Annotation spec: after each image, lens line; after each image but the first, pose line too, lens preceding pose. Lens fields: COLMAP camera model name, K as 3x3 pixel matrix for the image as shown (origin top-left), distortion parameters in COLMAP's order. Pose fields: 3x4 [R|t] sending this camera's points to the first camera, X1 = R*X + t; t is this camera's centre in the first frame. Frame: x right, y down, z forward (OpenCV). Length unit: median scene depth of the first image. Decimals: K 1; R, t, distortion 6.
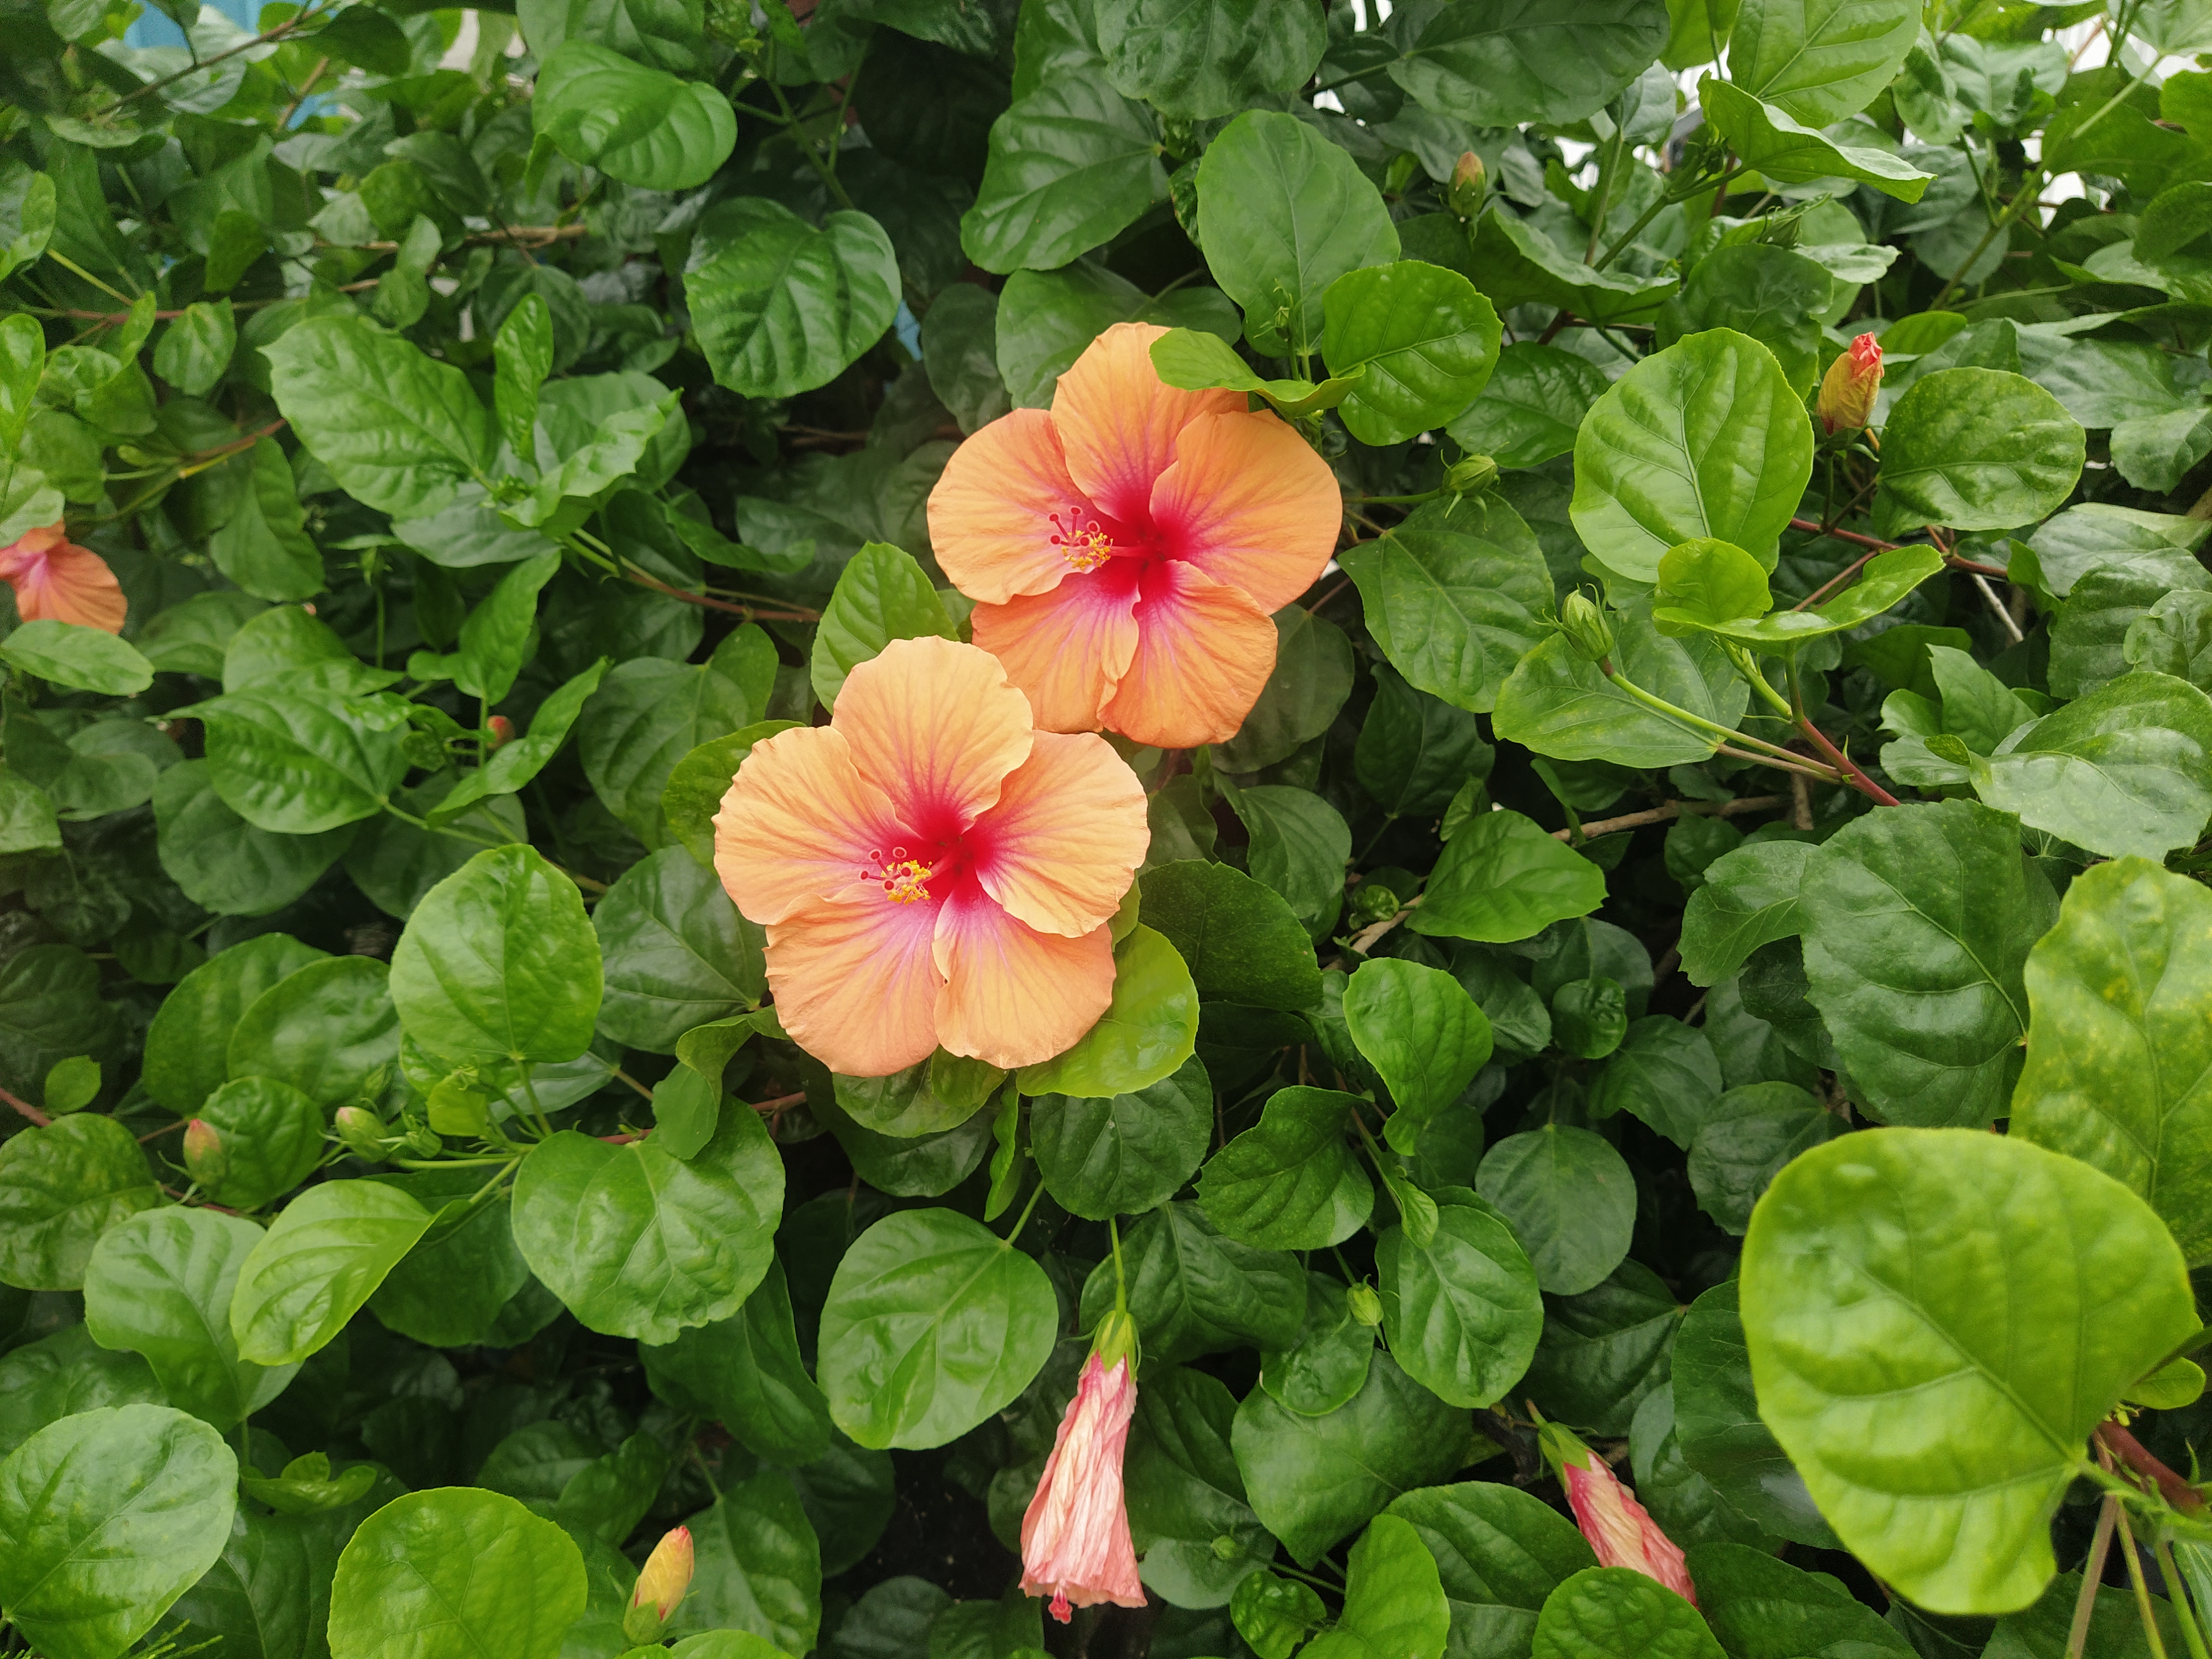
lens RADIAL K [[1621.1, 0, 1110.0], [0, 1621.1, 842.6], [0, 0, 1]] dist [0.042836, -0.087970]
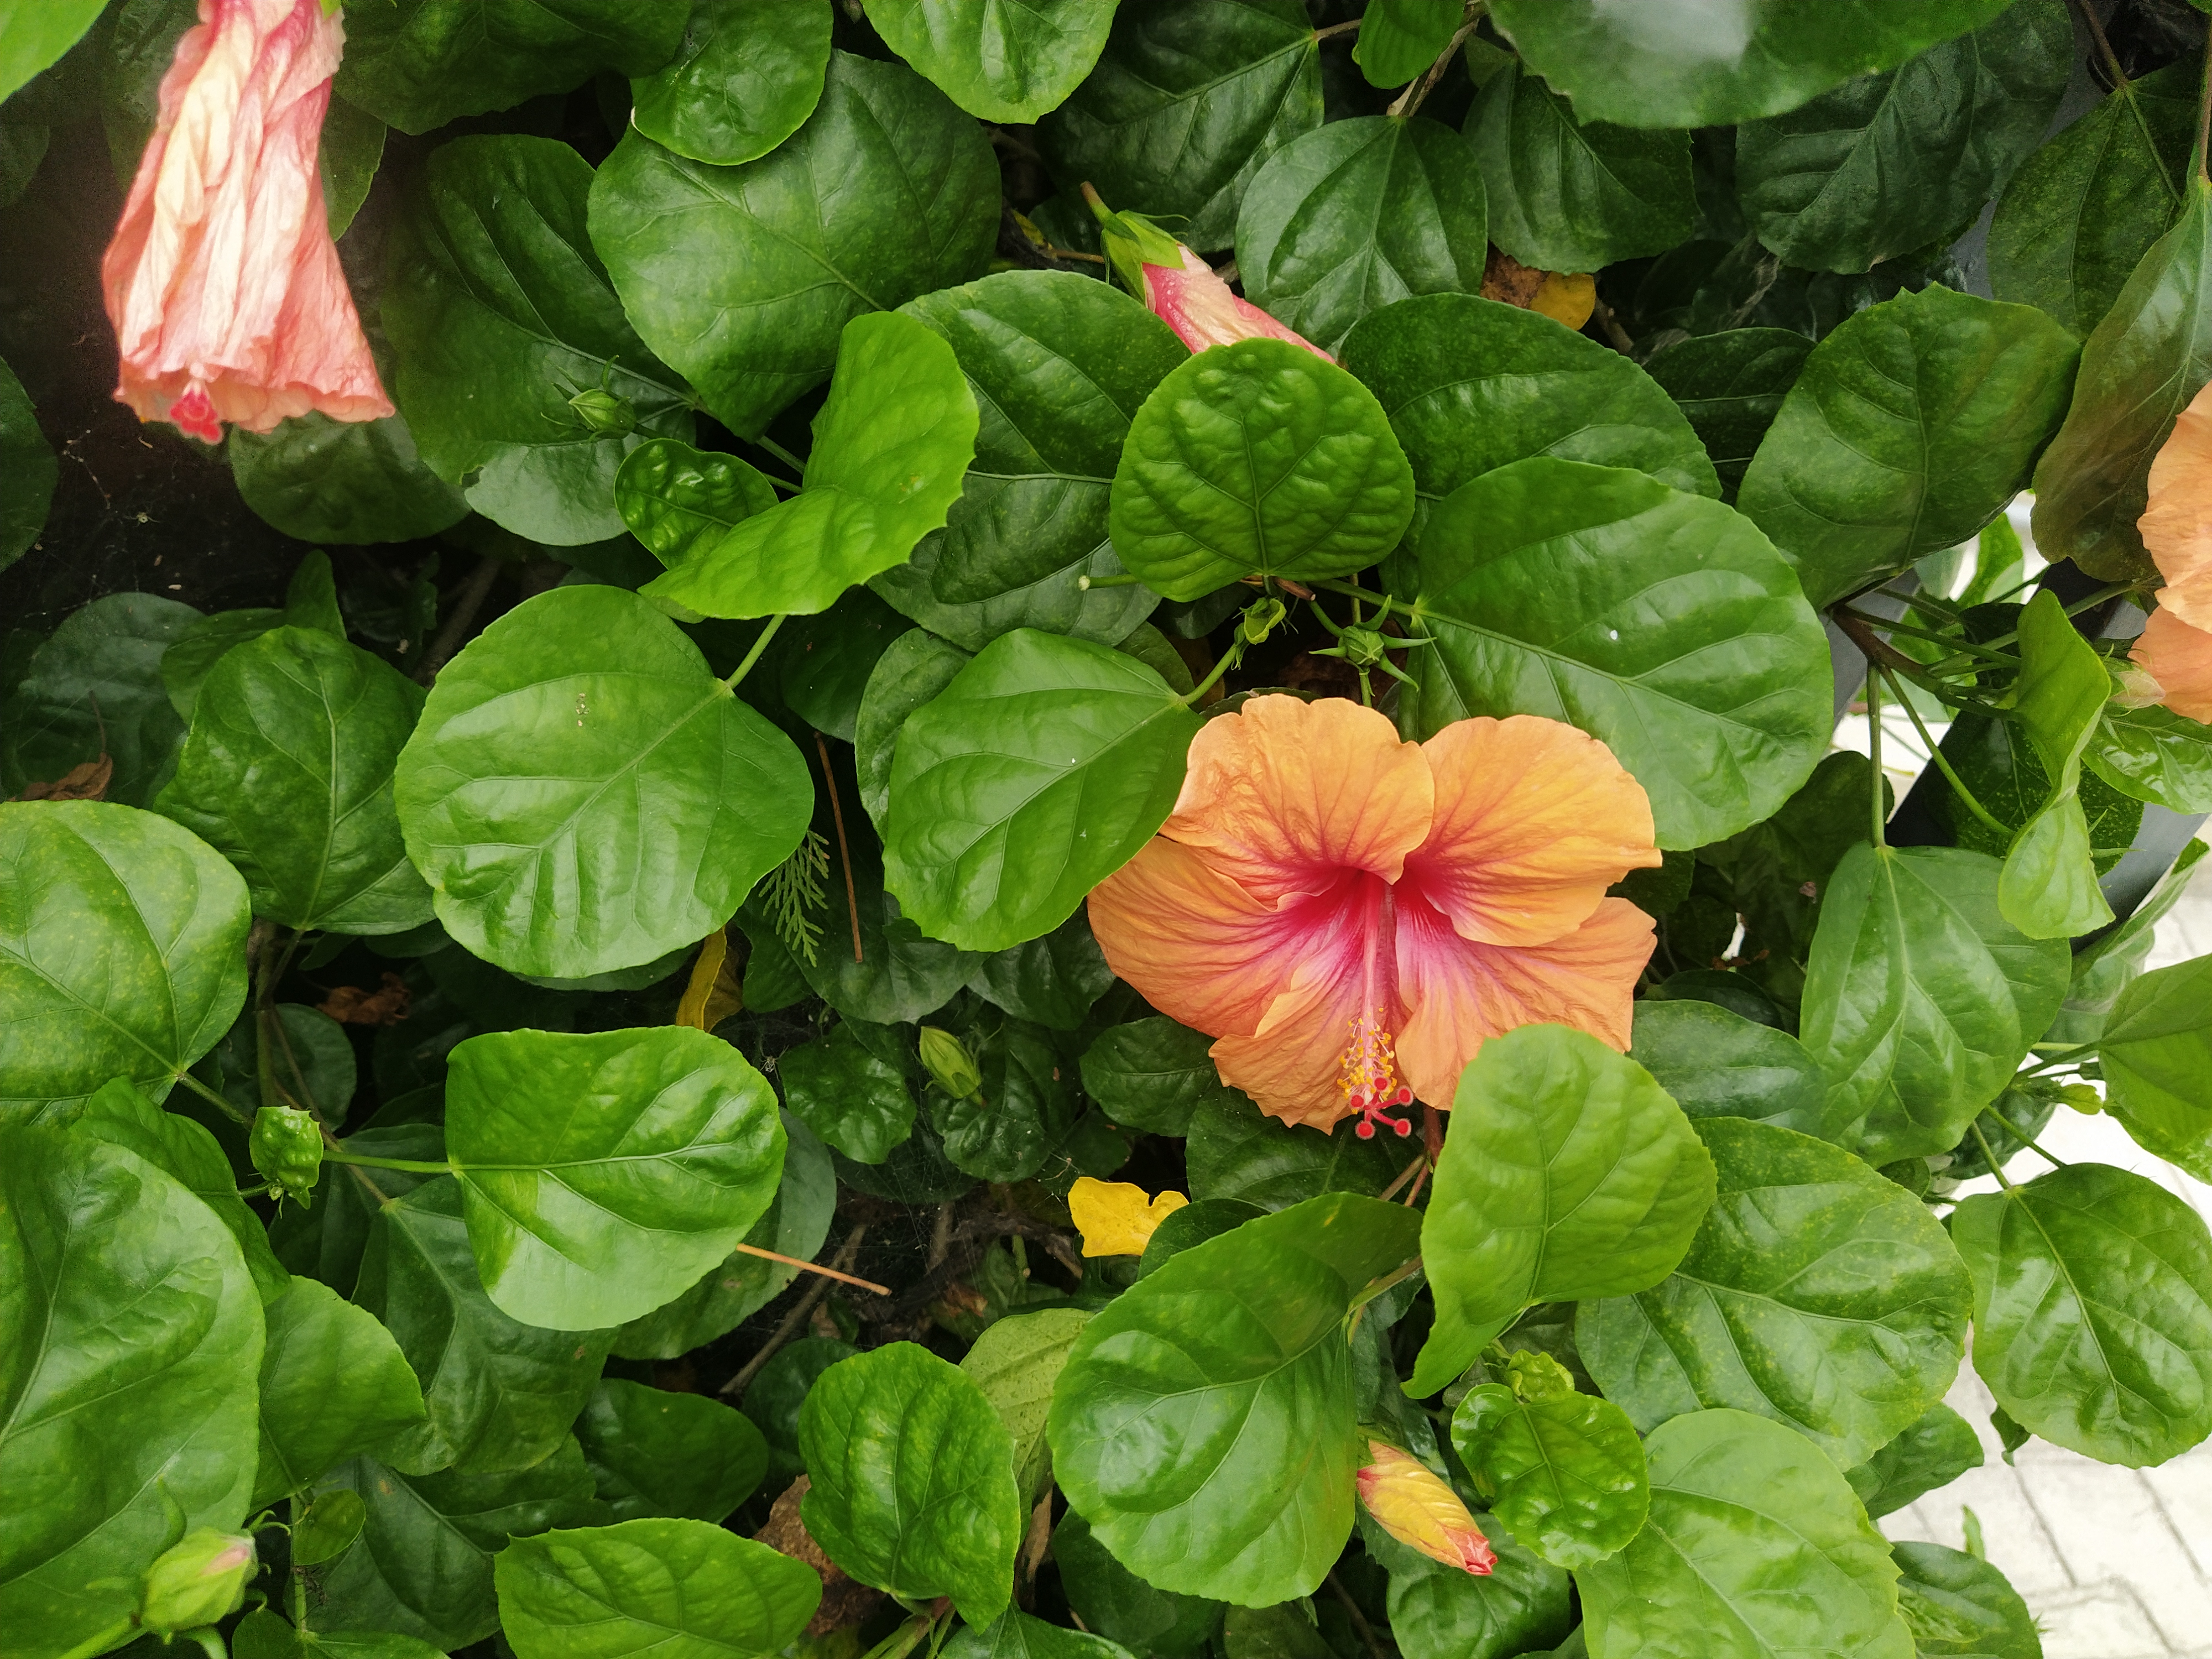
lens RADIAL K [[1641.3, 0, 1125.4], [0, 1641.3, 814.1], [0, 0, 1]] dist [-0.010304, -0.014767]
pose [[0.947922, -0.125634, 0.292676, 0.061275], [-0.021685, 0.891326, 0.452844, 0.296719], [-0.317762, -0.435608, 0.842183, 0.389110]]
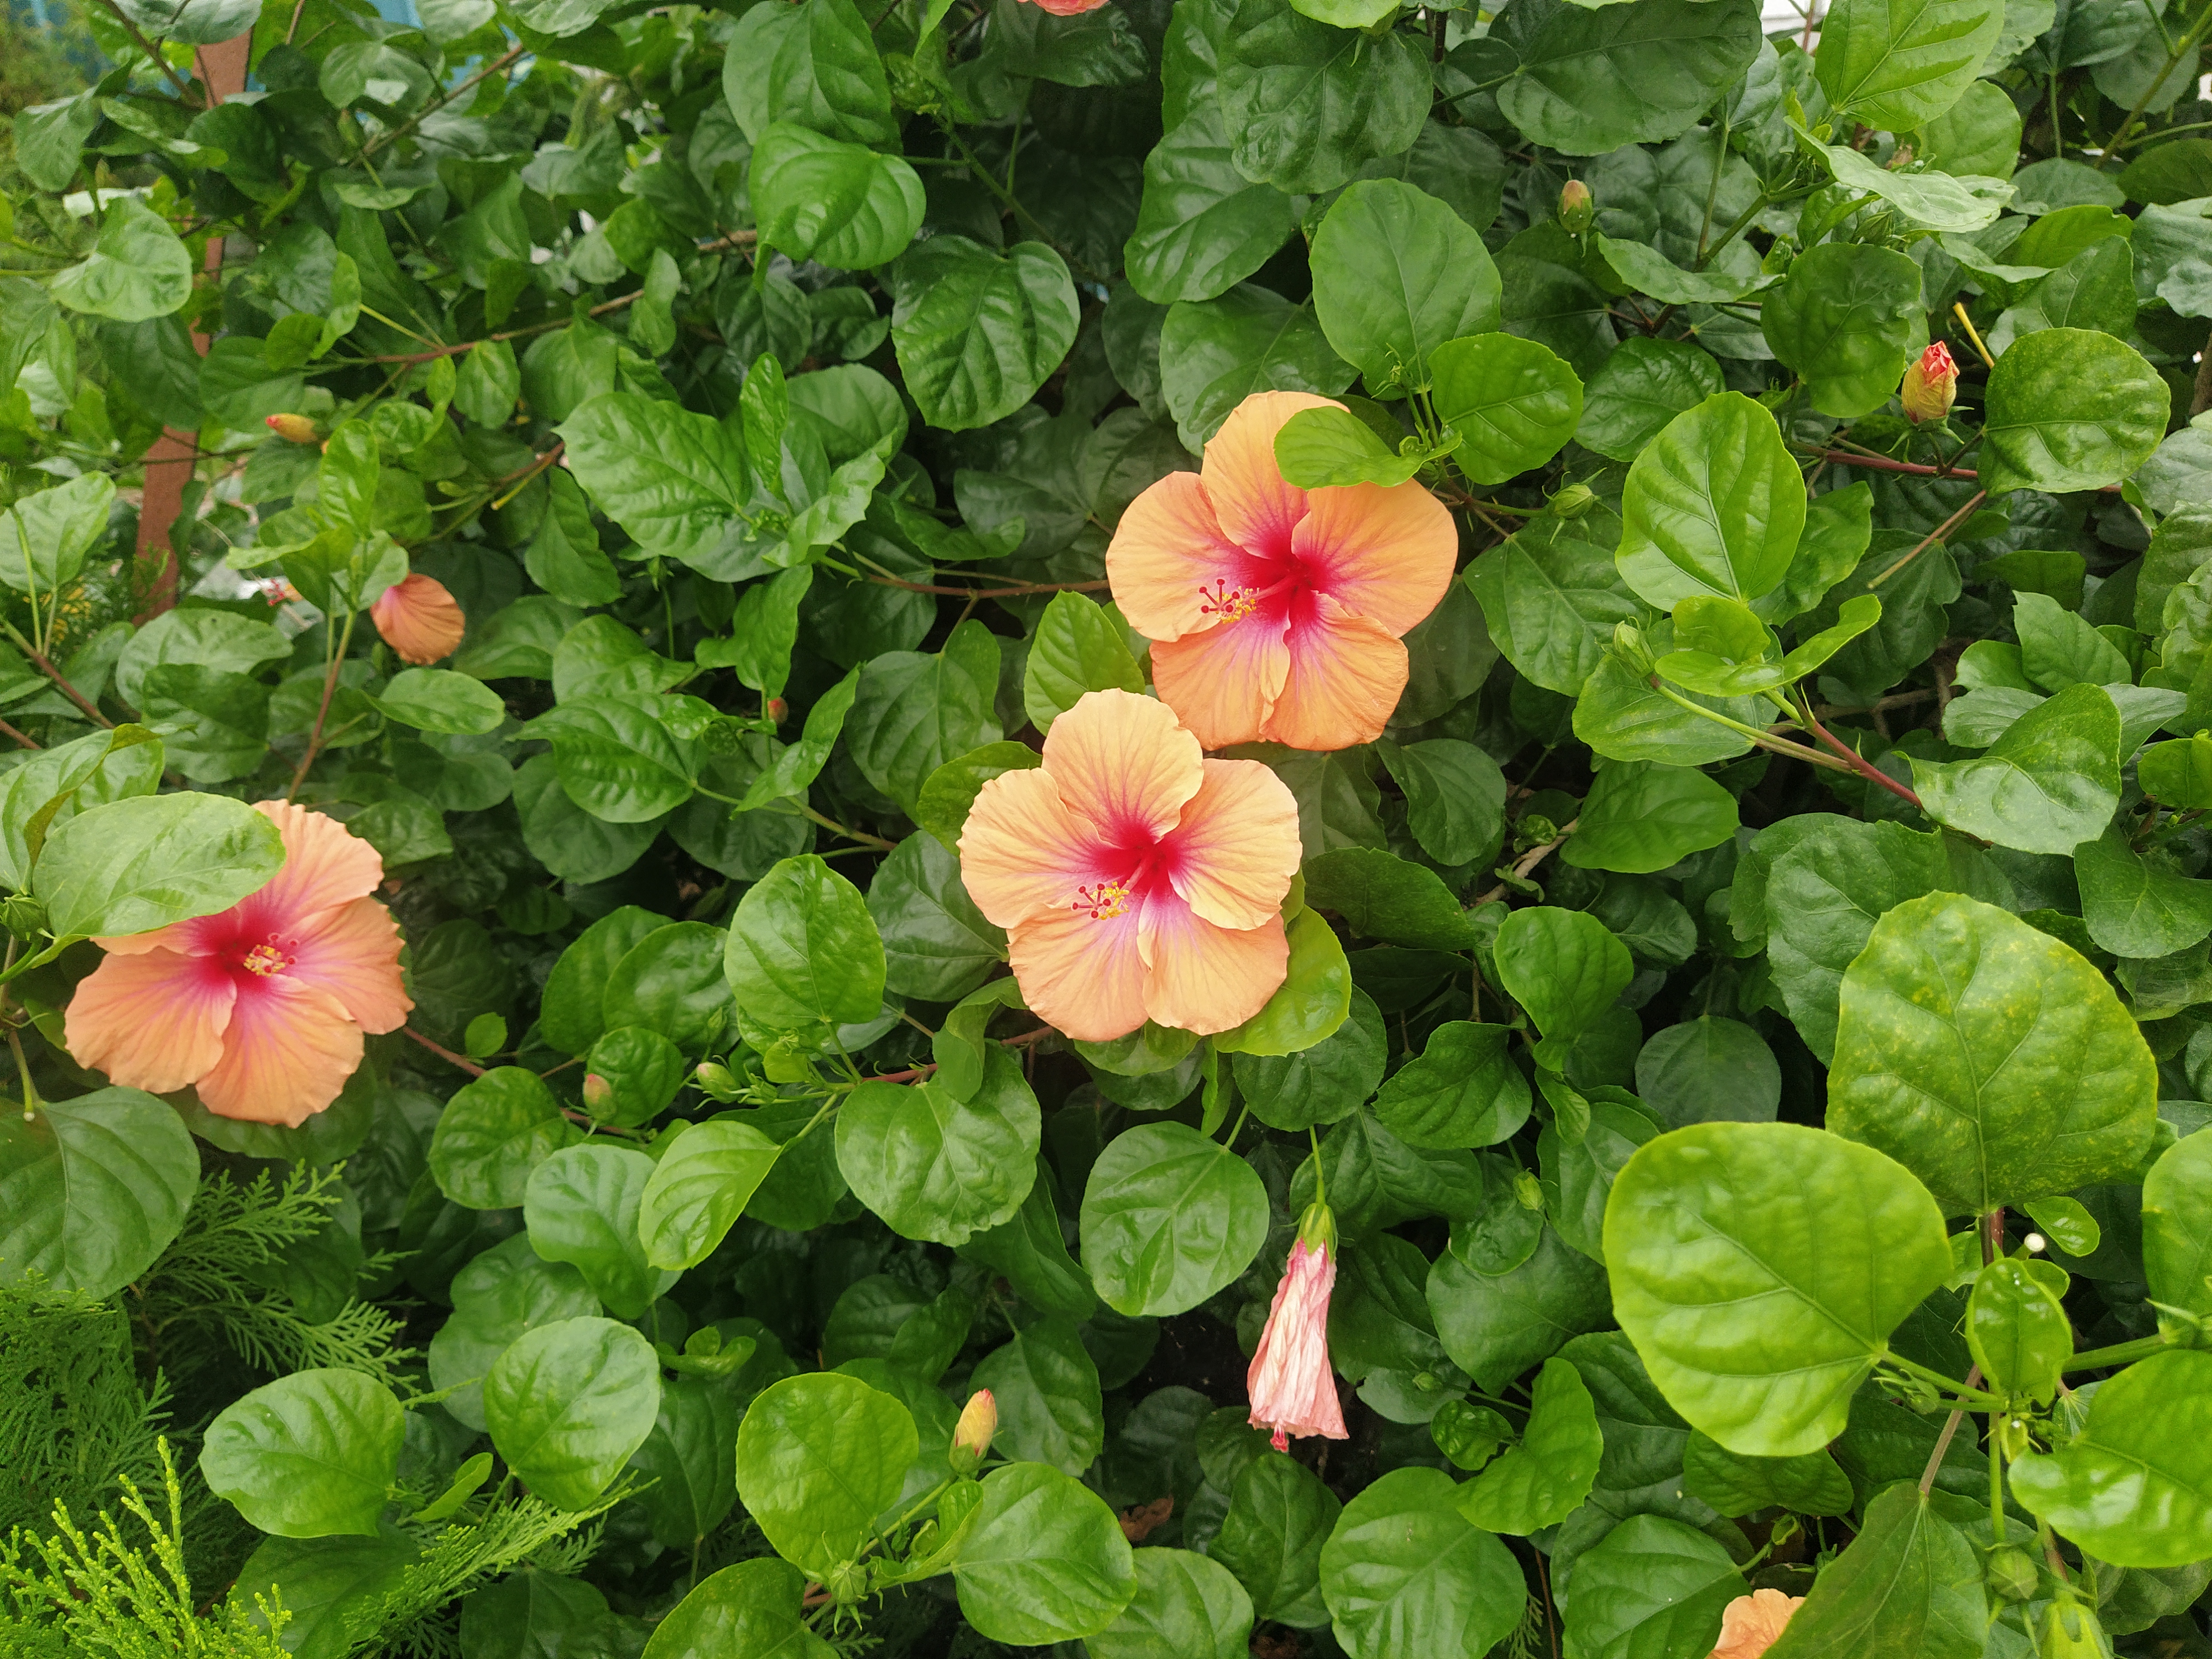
lens RADIAL K [[1621.1, 0, 1123.1], [0, 1621.1, 818.8], [0, 0, 1]] dist [0.042836, -0.087970]
pose [[0.985763, -0.062793, -0.155978, 0.065089], [0.081954, 0.989431, 0.119620, -0.146375], [0.146818, -0.130700, 0.980491, -0.168349]]
